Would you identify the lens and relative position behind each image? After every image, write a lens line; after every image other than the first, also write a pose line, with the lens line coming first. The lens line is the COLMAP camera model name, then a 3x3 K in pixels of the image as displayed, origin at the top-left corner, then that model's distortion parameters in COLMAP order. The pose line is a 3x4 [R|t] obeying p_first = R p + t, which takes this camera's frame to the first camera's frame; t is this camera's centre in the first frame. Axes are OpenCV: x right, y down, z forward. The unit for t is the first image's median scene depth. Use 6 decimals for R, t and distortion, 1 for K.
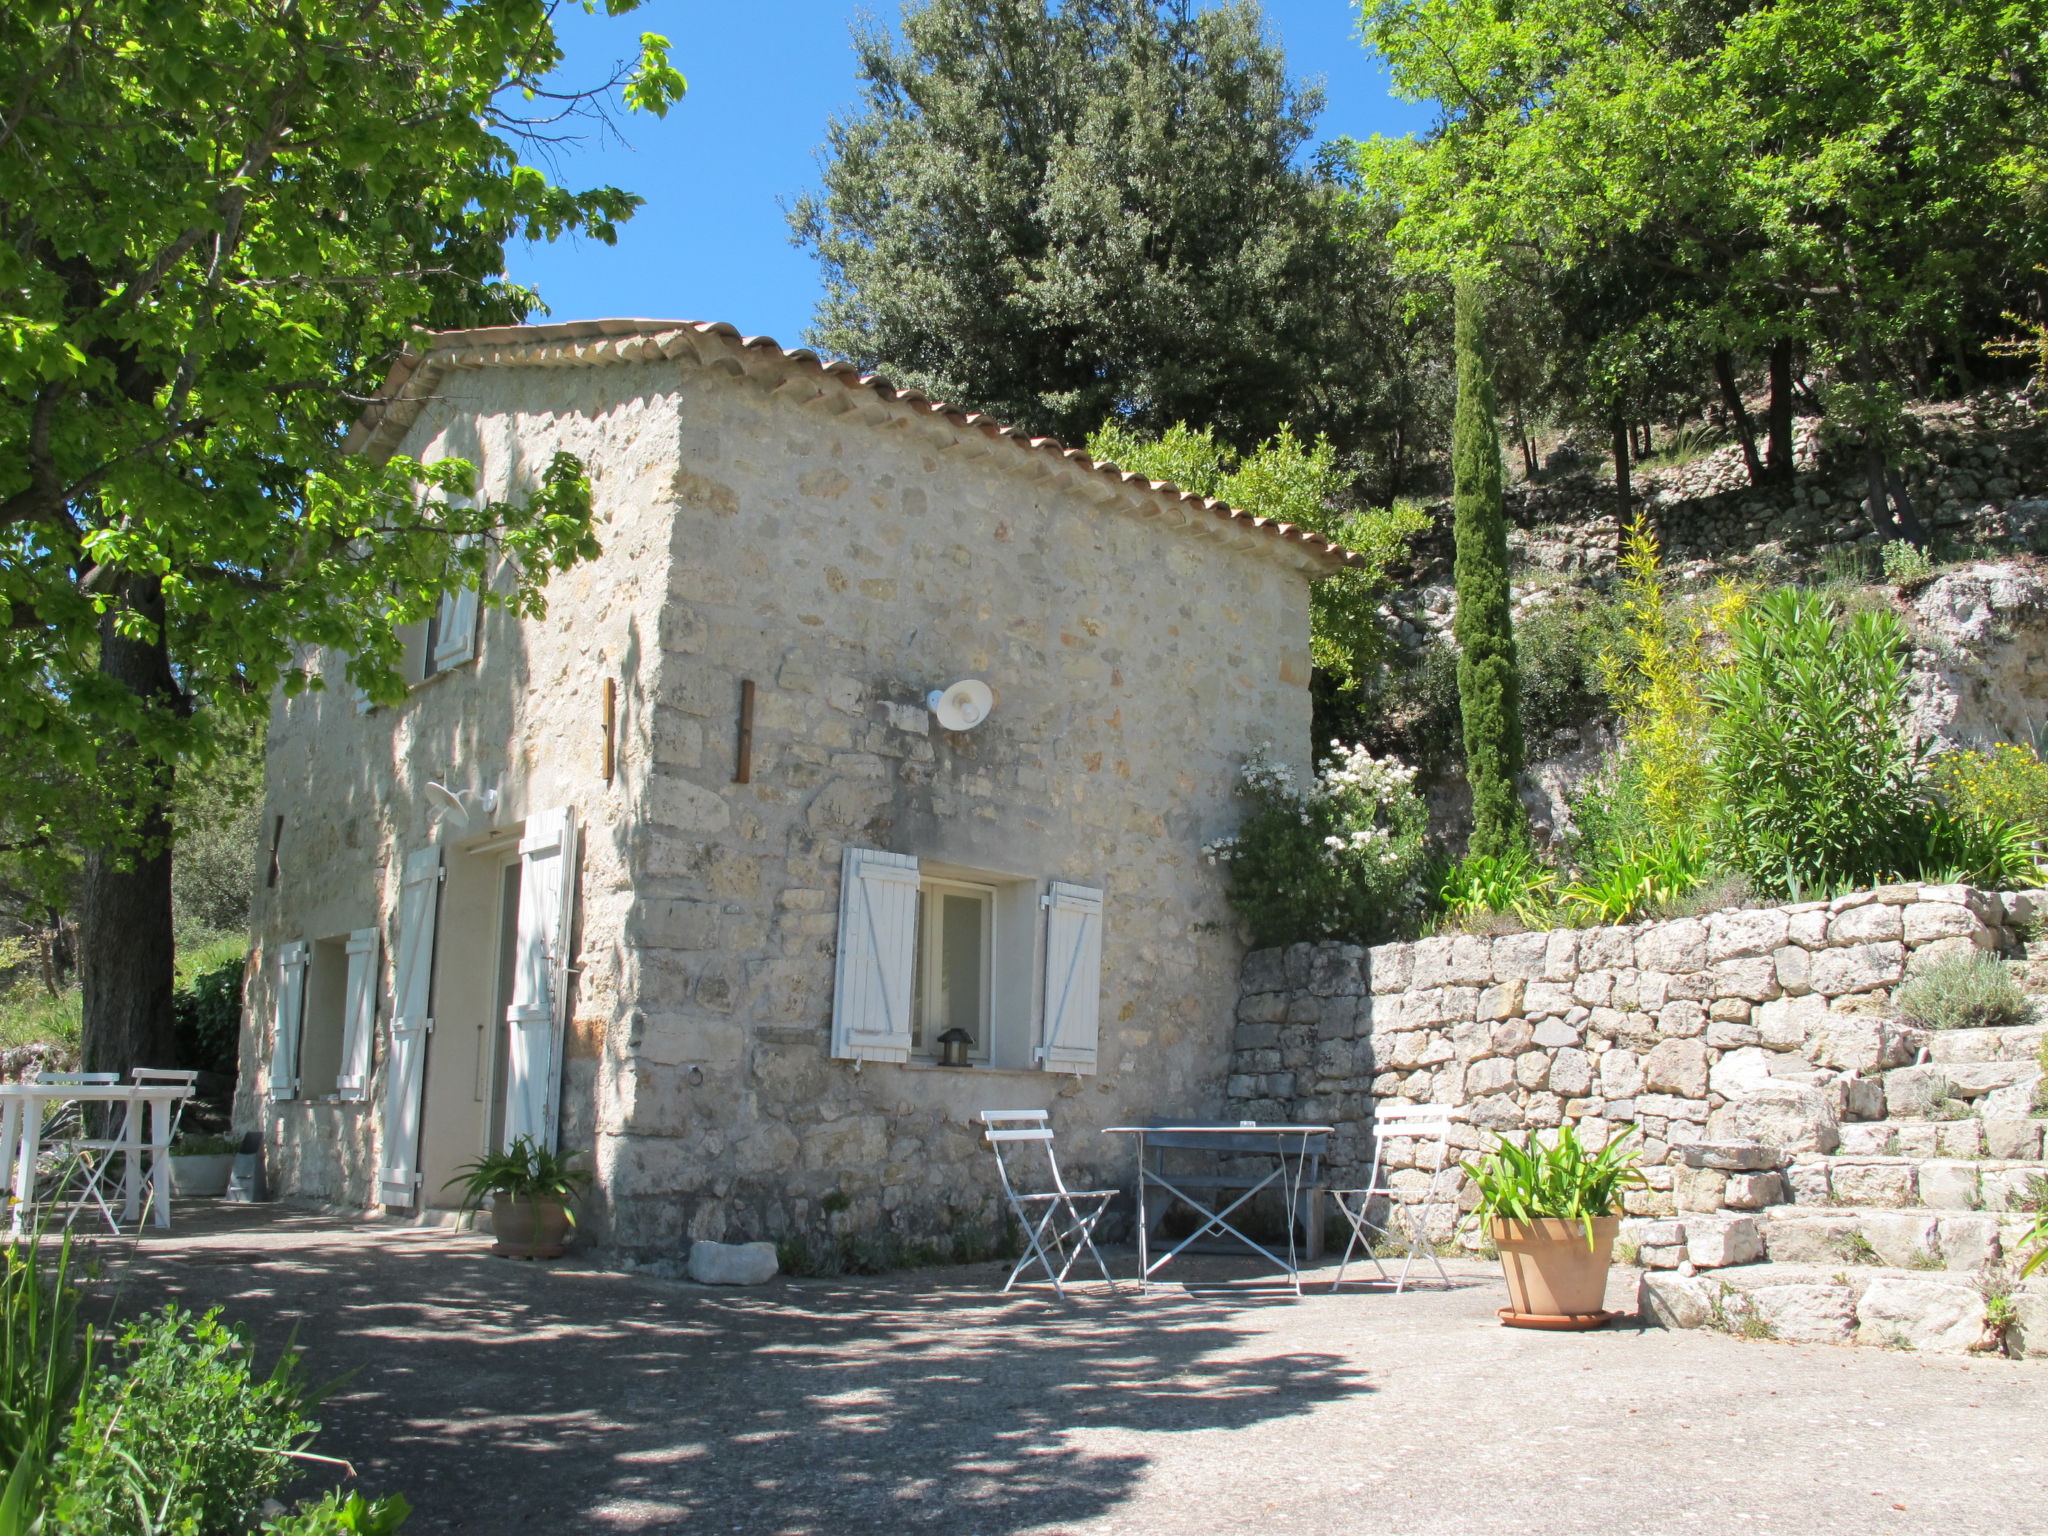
lens RADIAL K [[1717.2, 0, 1028.0], [0, 1717.2, 783.8], [0, 0, 1]] dist [-0.124700, 0.059792]
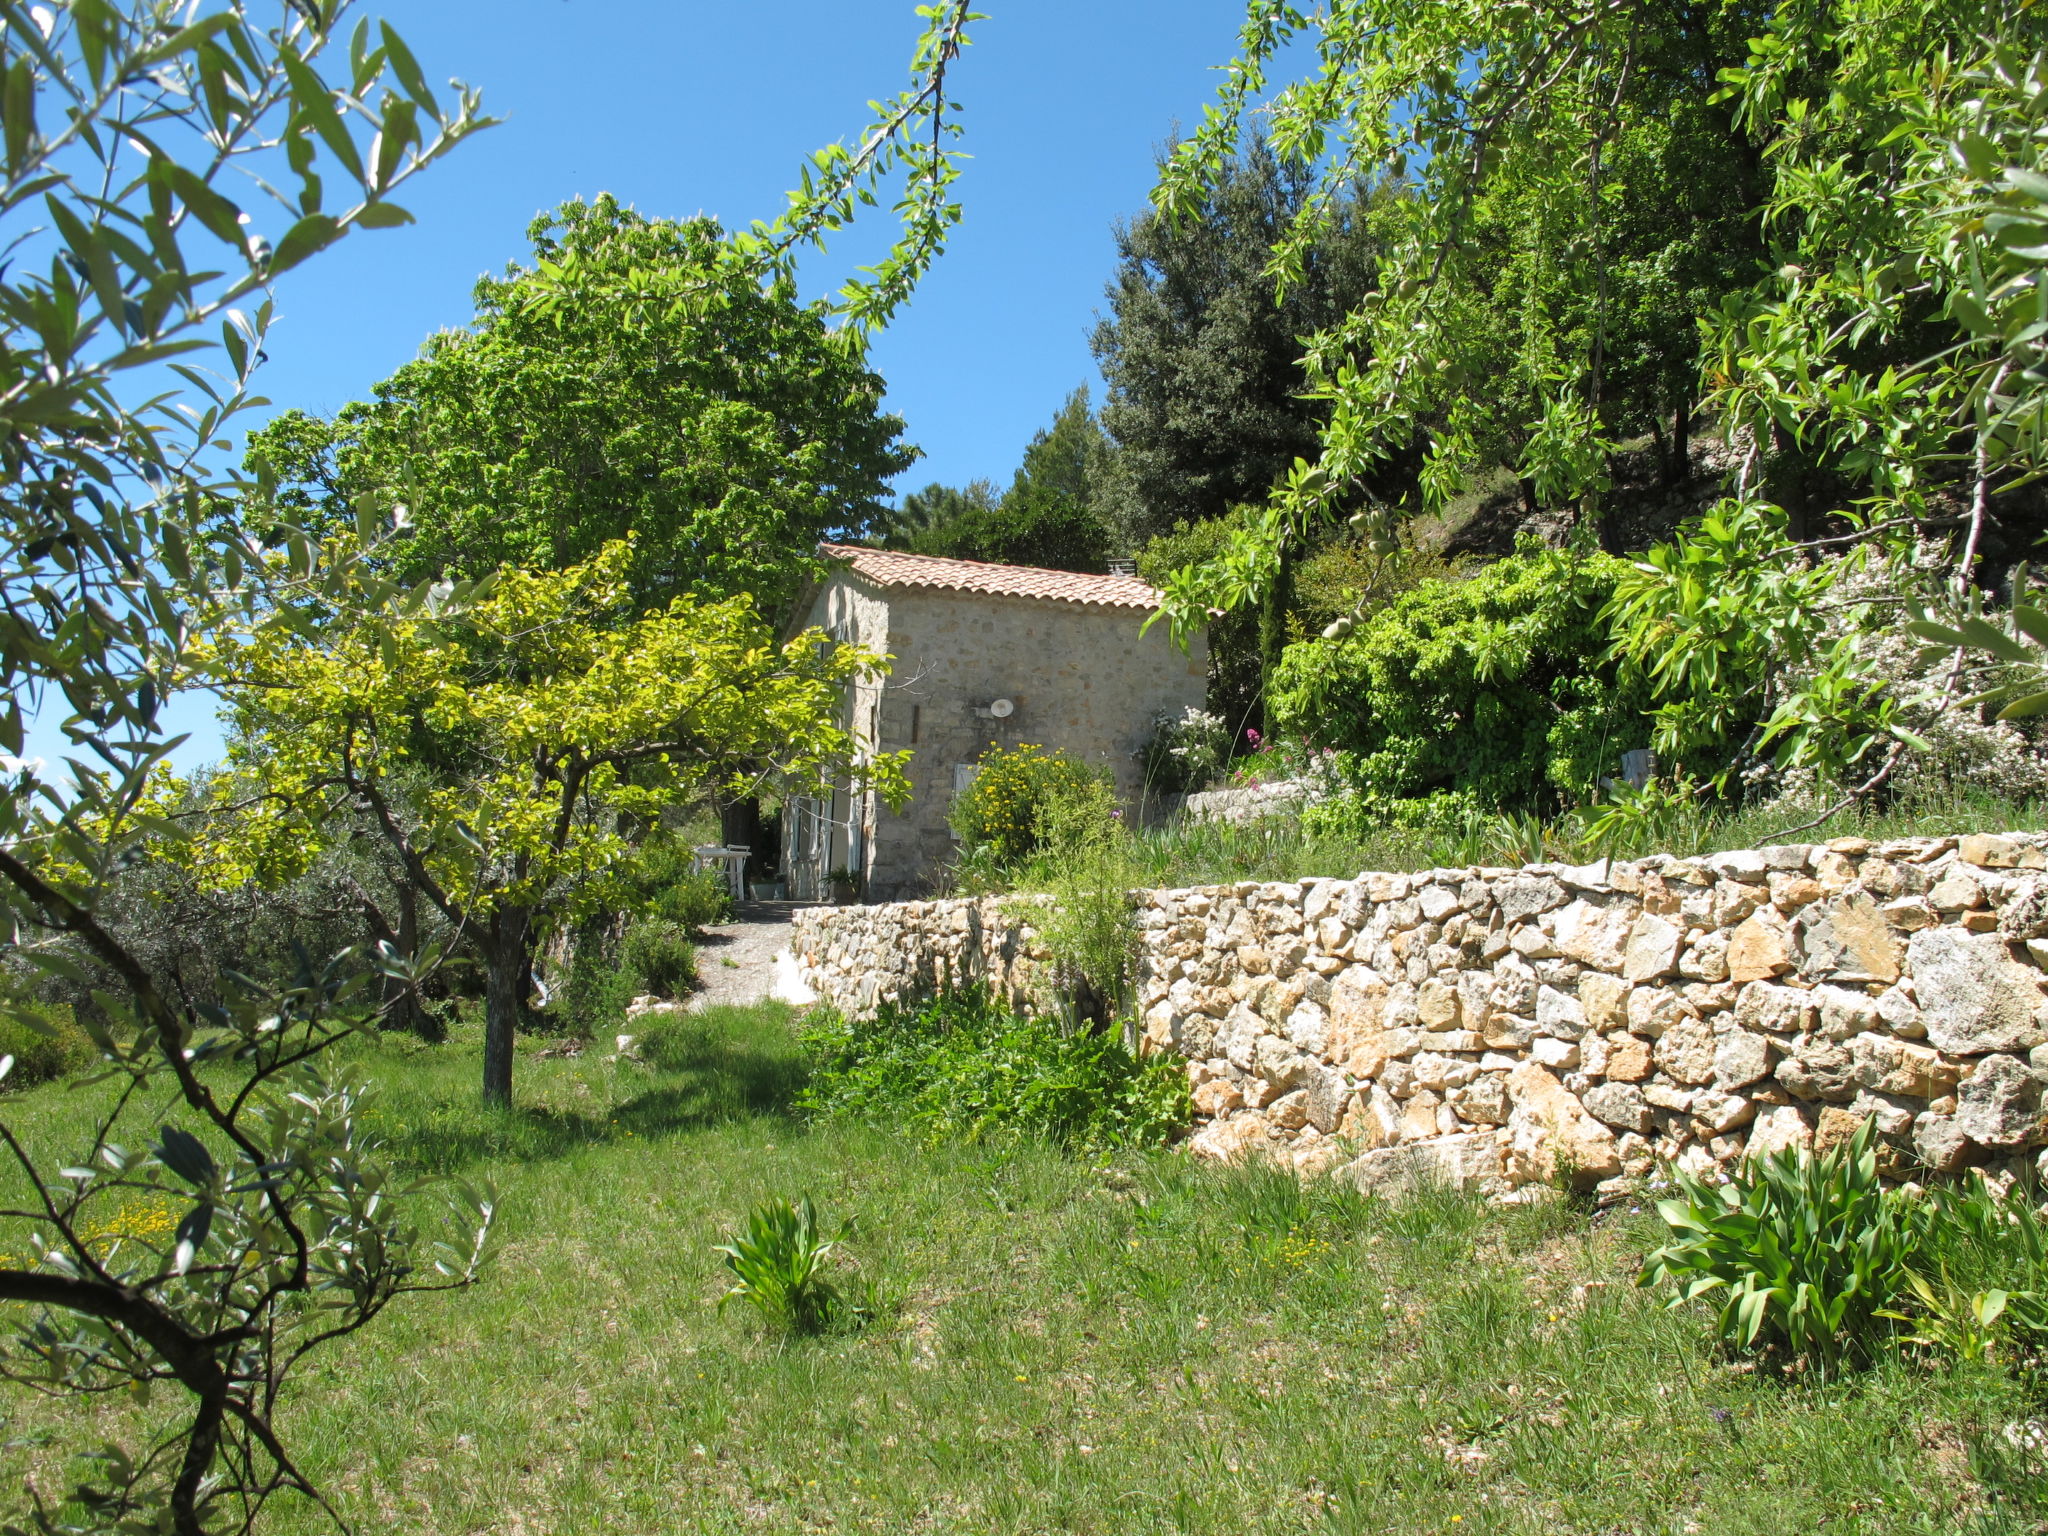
lens RADIAL K [[1717.2, 0, 1014.6], [0, 1717.2, 771.0], [0, 0, 1]] dist [-0.124700, 0.059792]
pose [[0.928981, -0.013783, -0.369870, 1.019388], [0.051354, 0.994441, 0.091925, -0.203696], [0.366547, -0.104391, 0.924525, -1.545564]]
